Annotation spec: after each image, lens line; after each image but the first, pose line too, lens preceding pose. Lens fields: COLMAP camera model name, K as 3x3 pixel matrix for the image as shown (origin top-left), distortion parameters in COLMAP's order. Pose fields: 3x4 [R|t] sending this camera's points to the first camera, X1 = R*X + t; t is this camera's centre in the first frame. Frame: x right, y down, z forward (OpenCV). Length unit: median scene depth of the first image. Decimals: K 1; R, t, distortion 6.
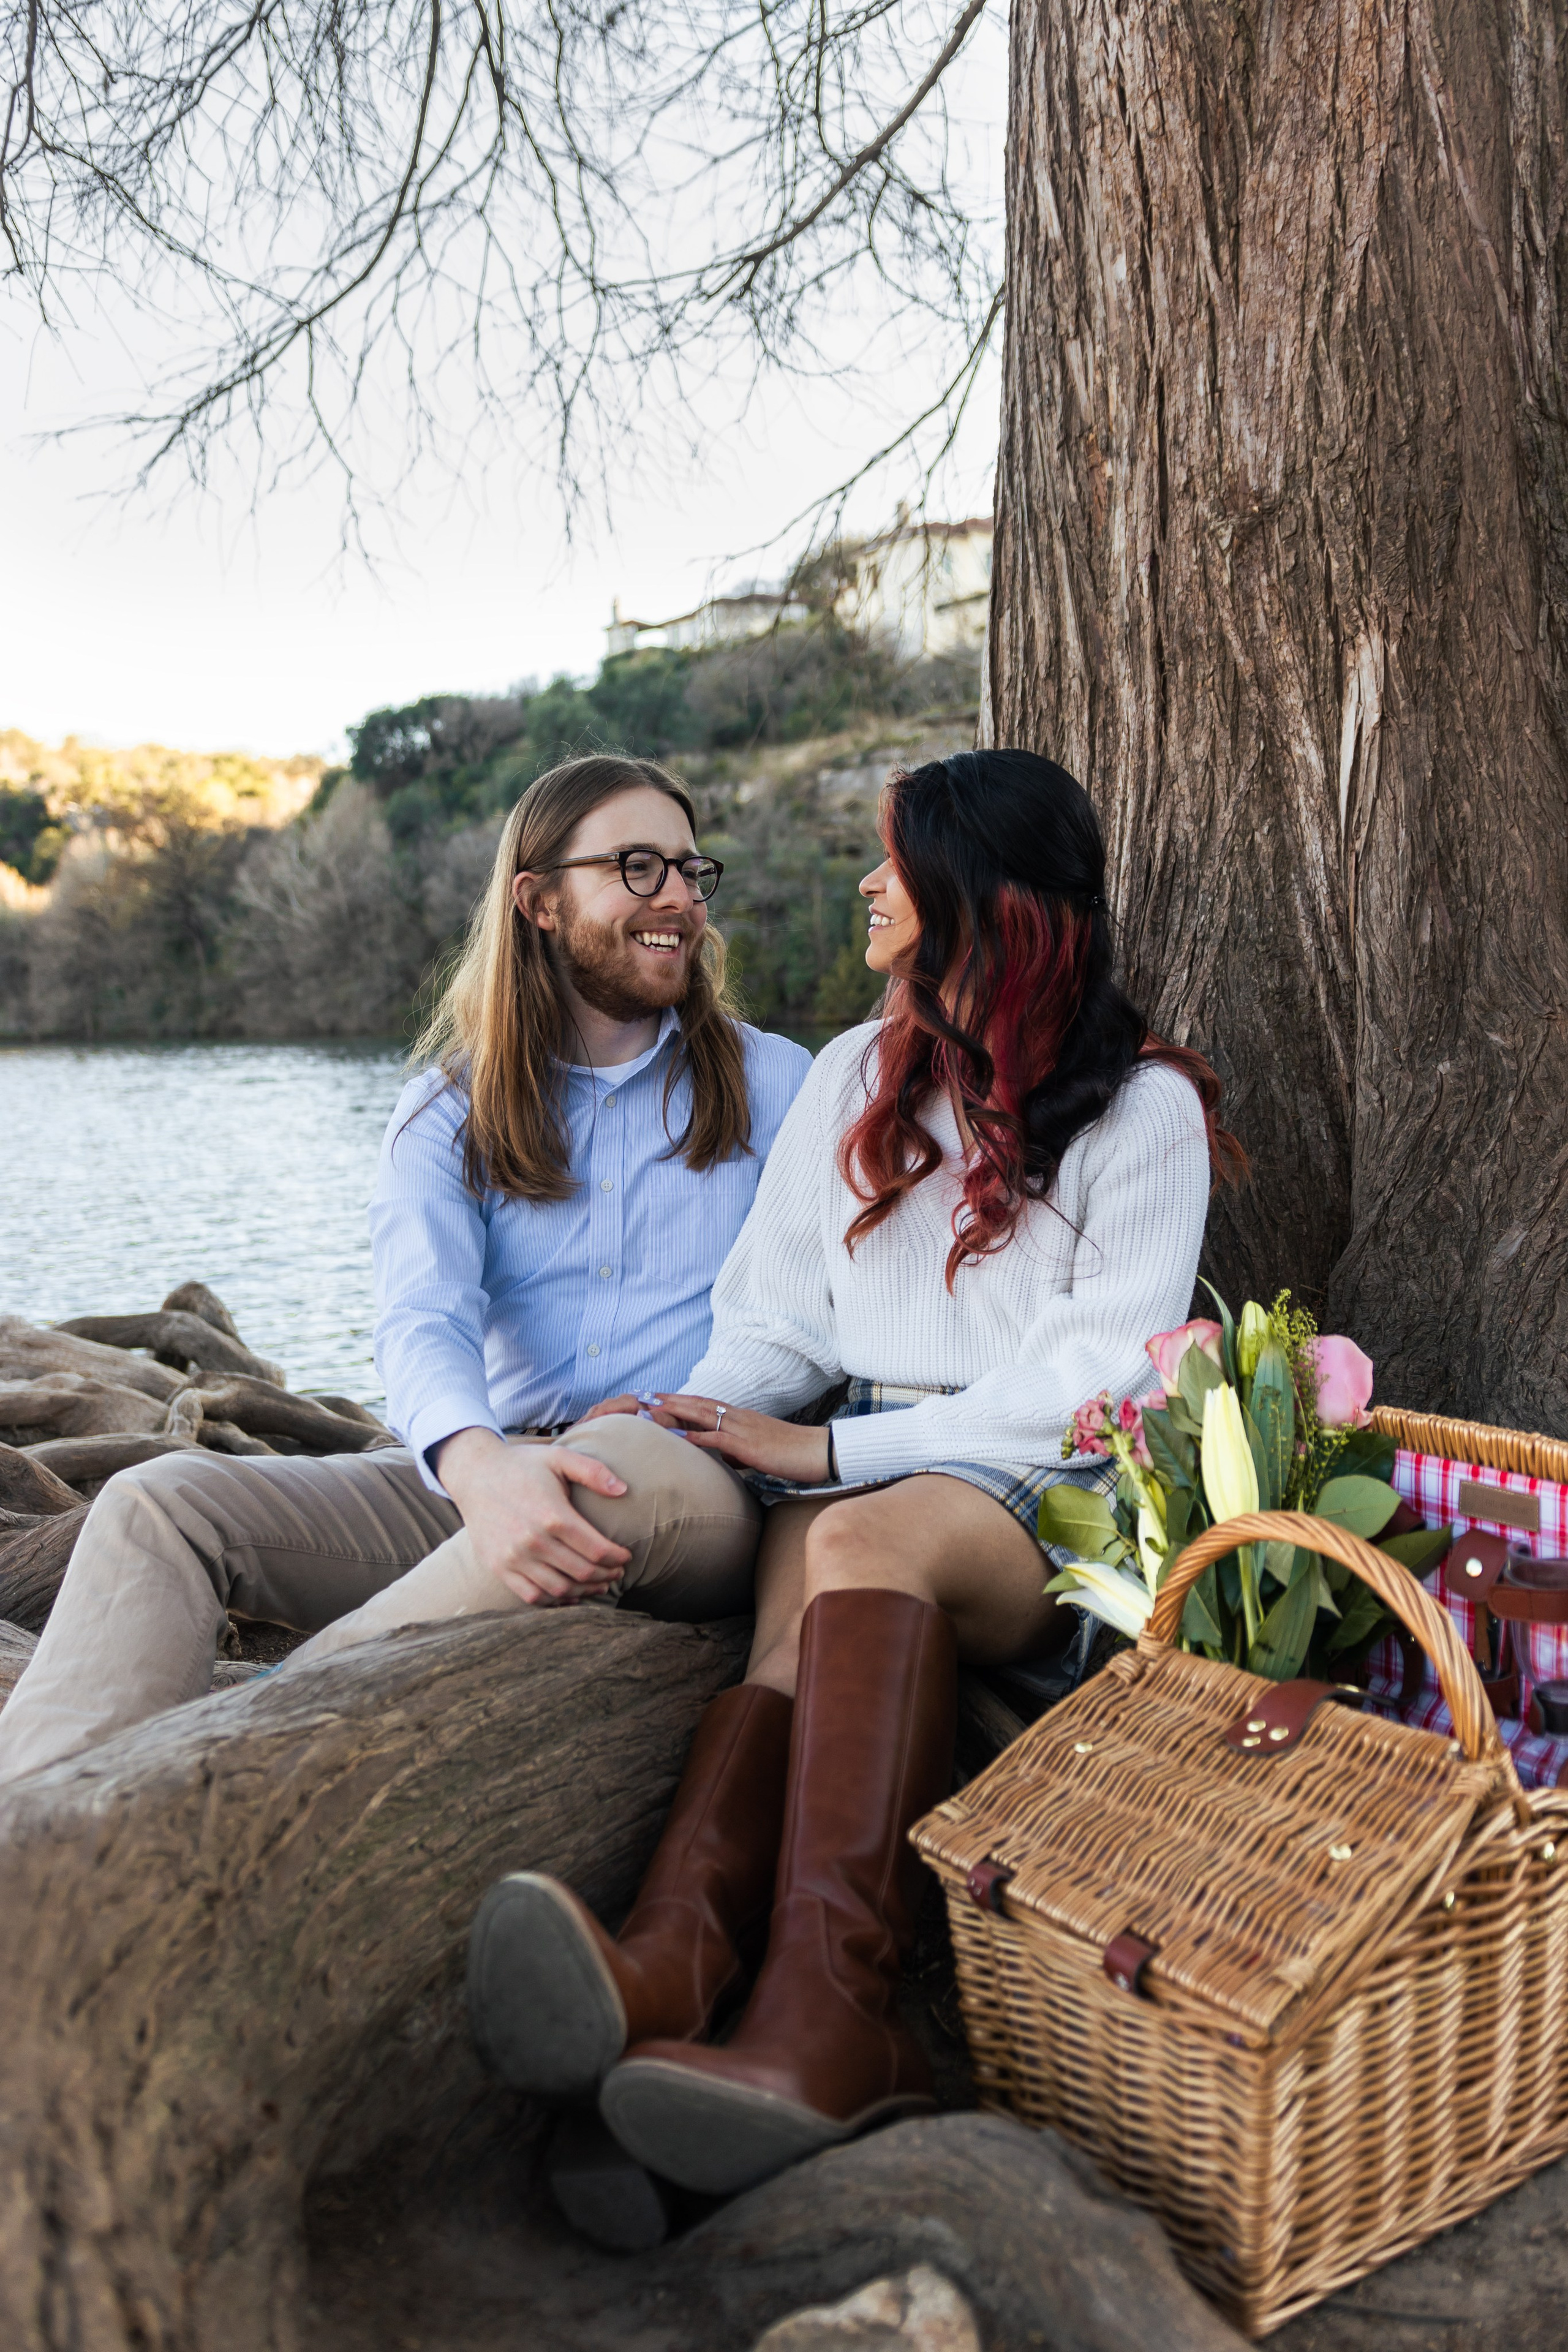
lens RADIAL K [[1985.3, 0, 803.2], [0, 1985.3, 1155.3], [0, 0, 1]] dist [-0.082963, 0.068110]
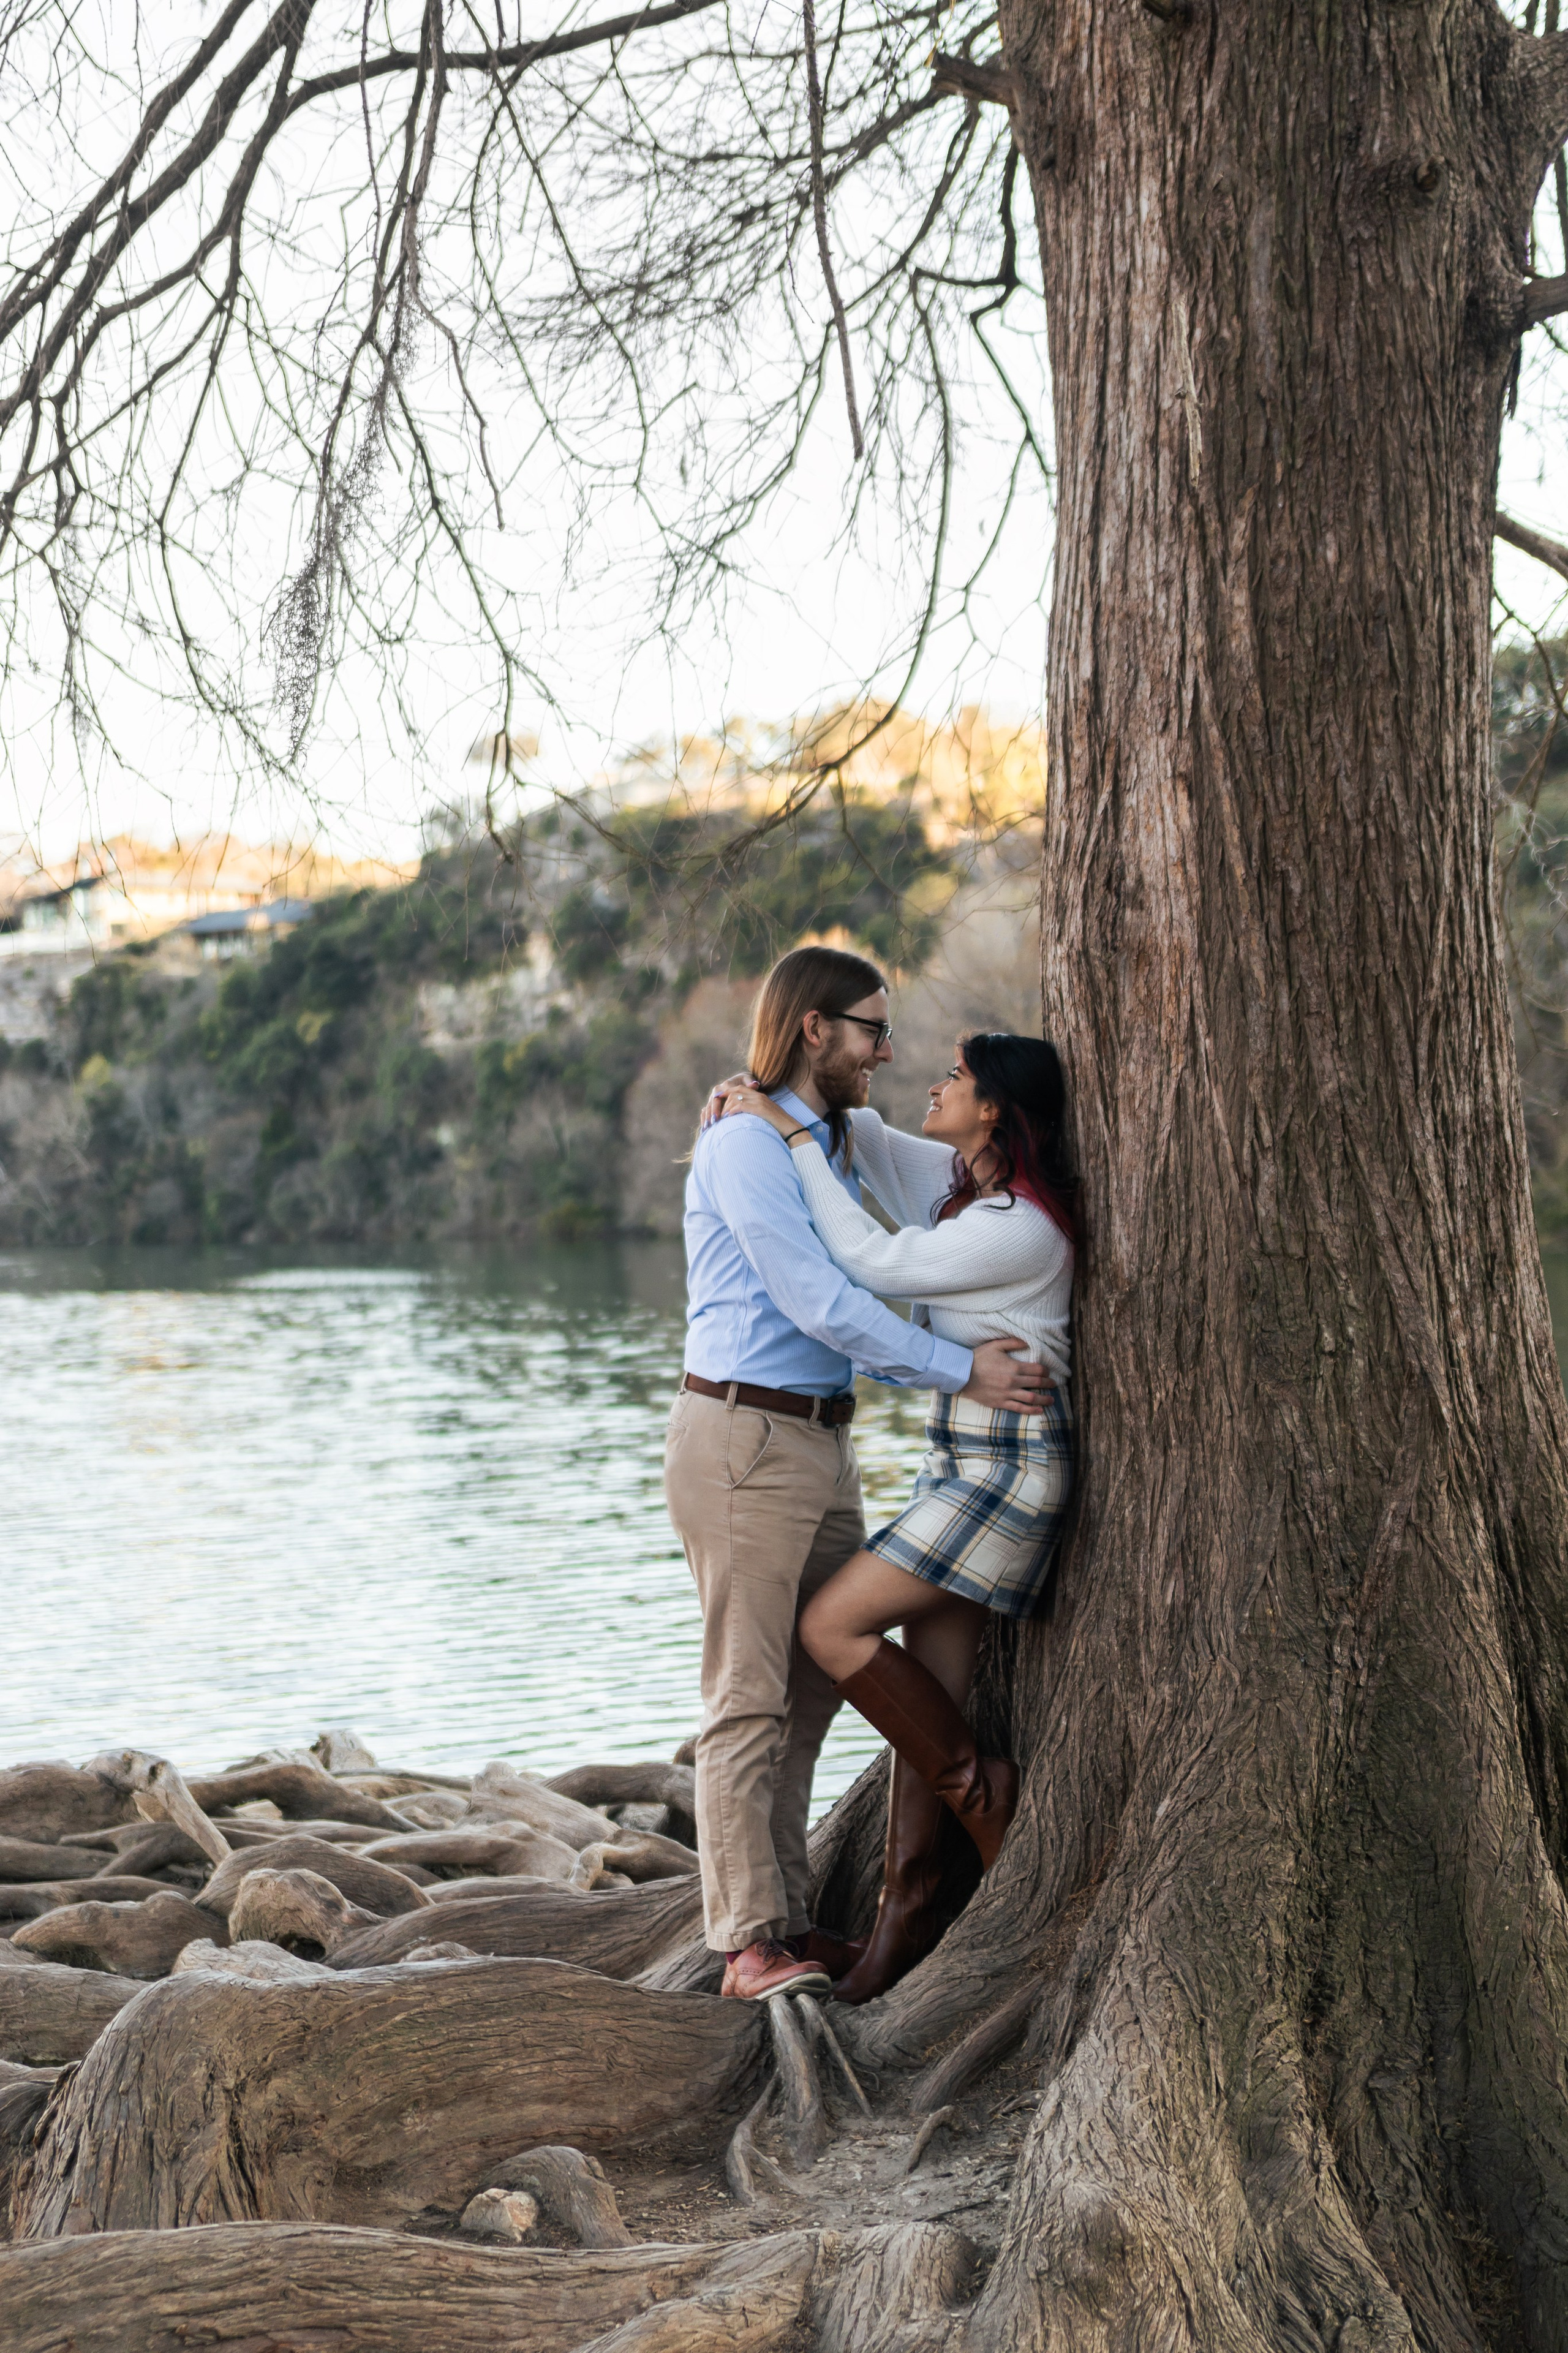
lens RADIAL K [[3811.8, 0, 789.7], [0, 3811.8, 1130.9], [0, 0, 1]] dist [0.088220, 0.160982]
pose [[0.916856, 0.003163, -0.399205, 1.148639], [-0.035177, 0.996719, -0.072895, -0.231389], [0.397665, 0.080877, 0.913959, -1.742484]]
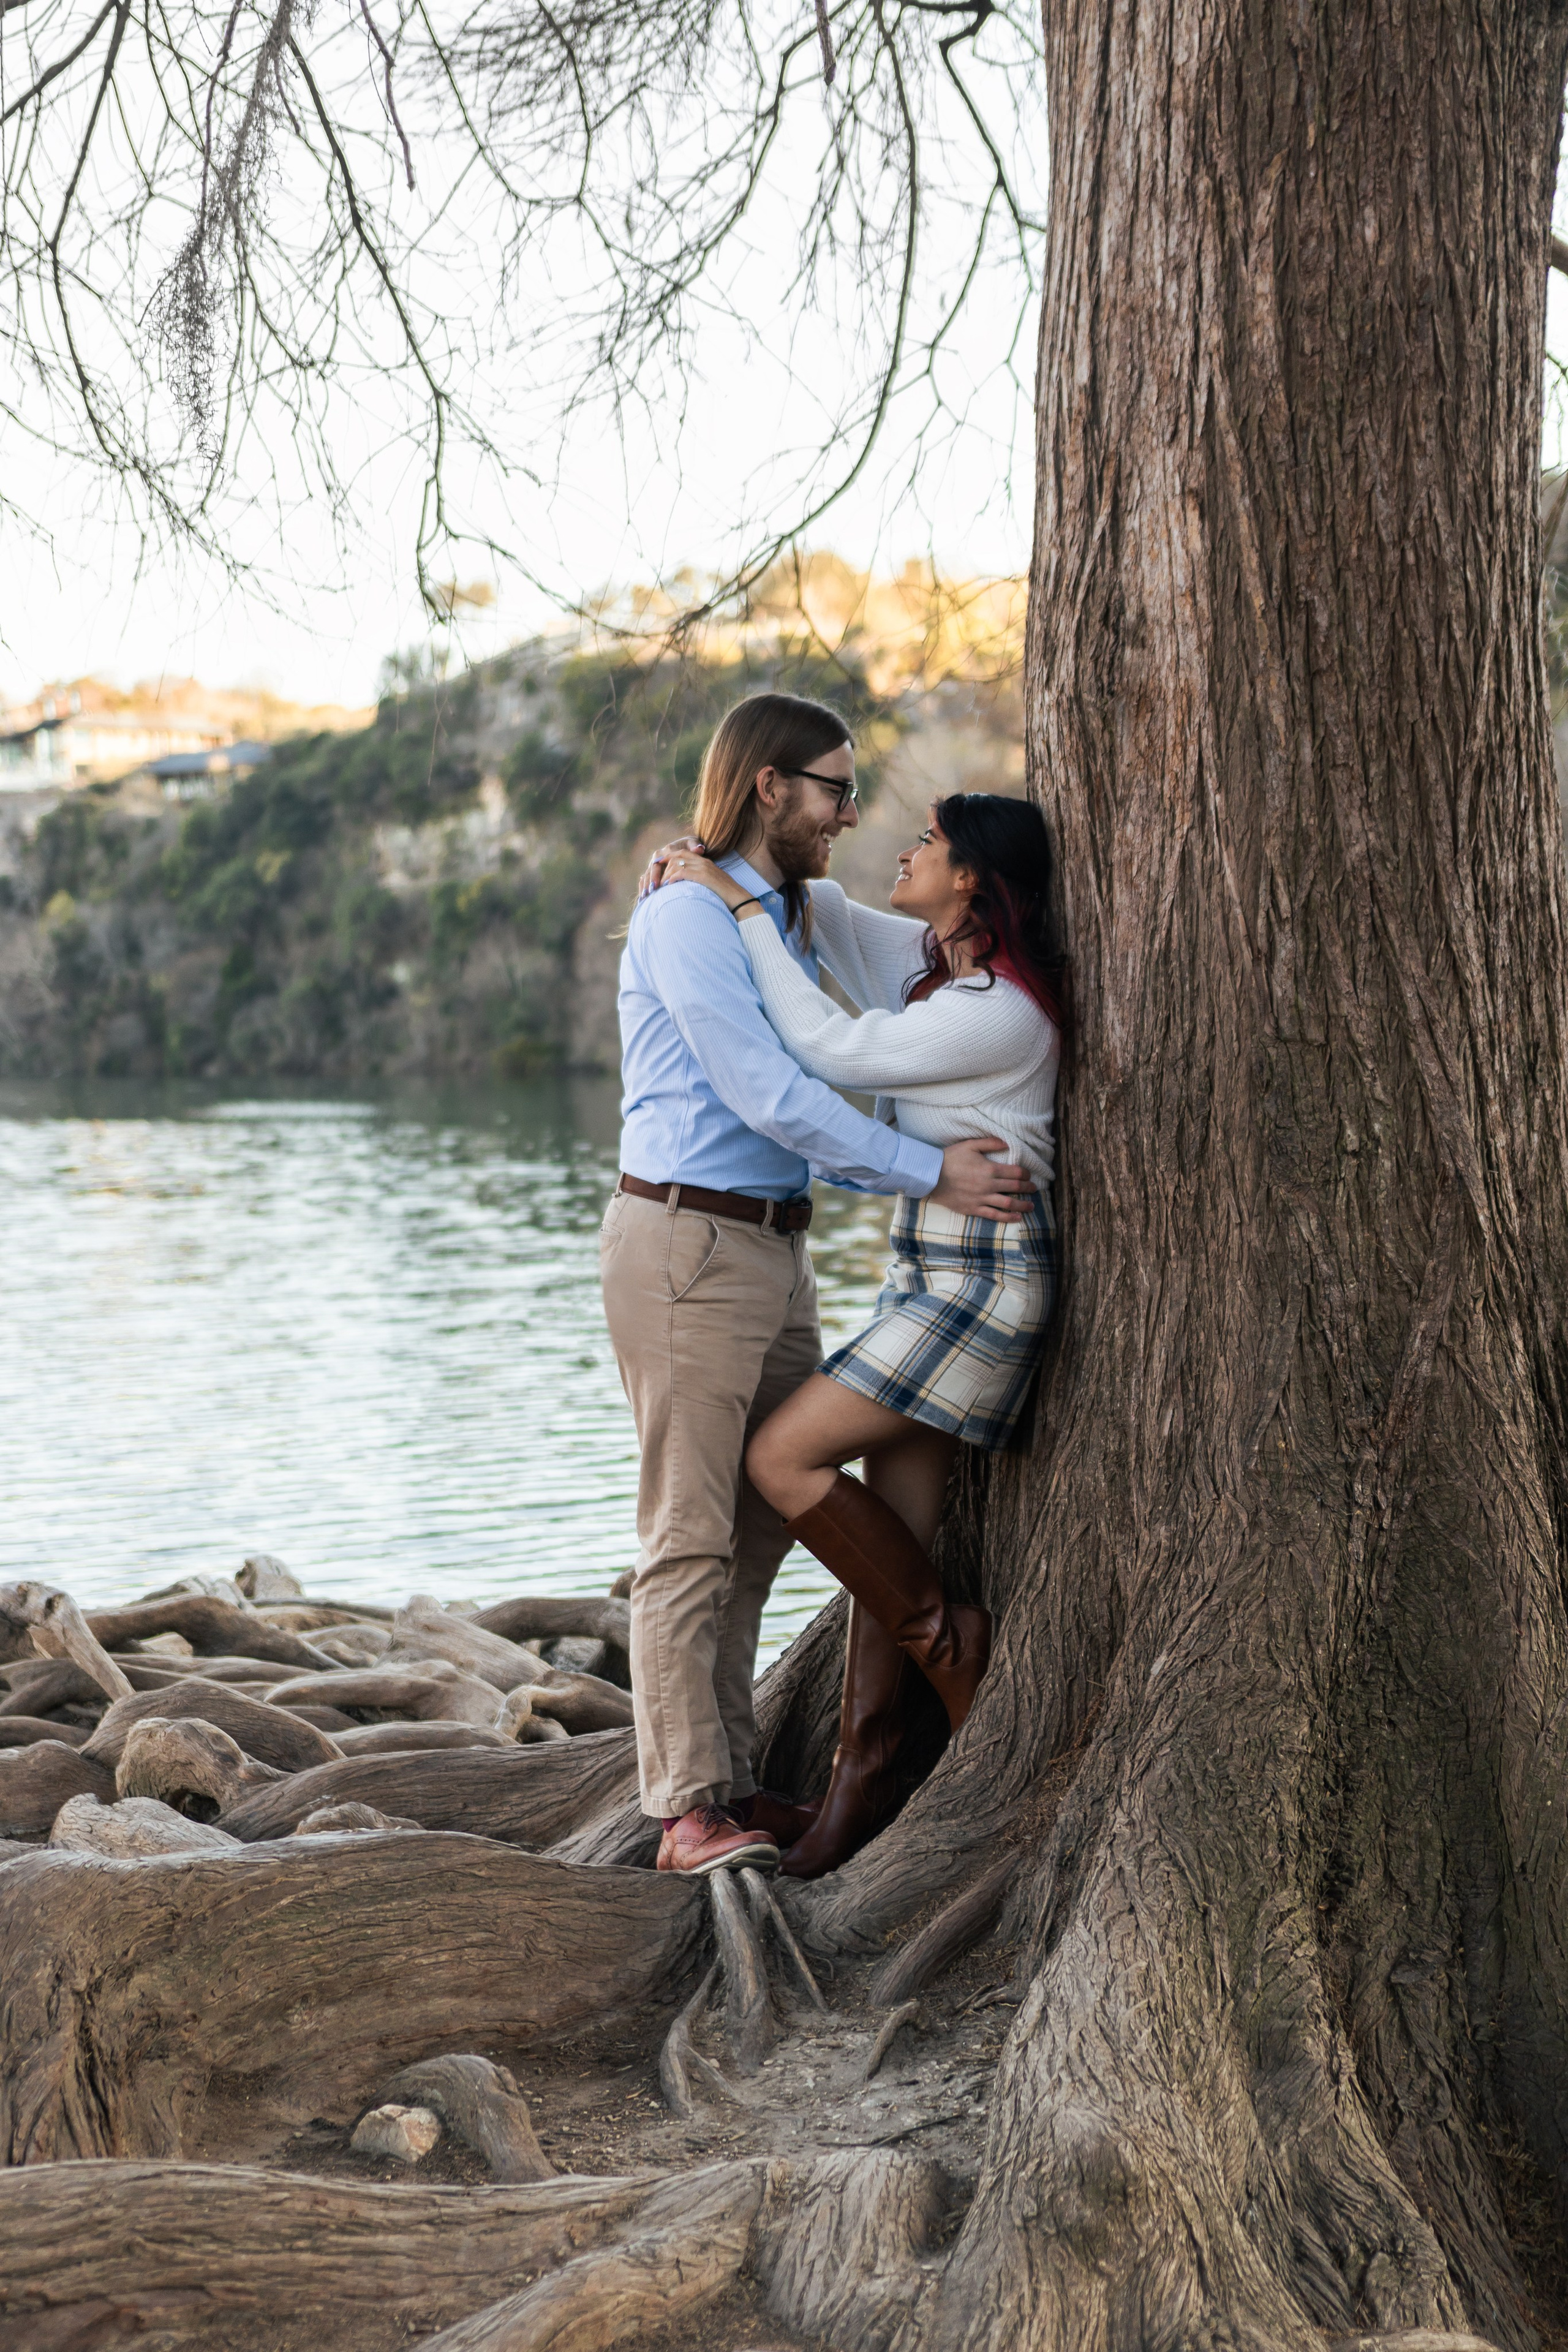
lens RADIAL K [[3646.9, 0, 789.8], [0, 3646.9, 1144.8], [0, 0, 1]] dist [0.094923, 0.093963]
pose [[0.922763, 0.028469, -0.384314, 0.966947], [-0.042192, 0.998736, -0.027322, -0.212675], [0.383050, 0.041426, 0.922798, -1.331272]]
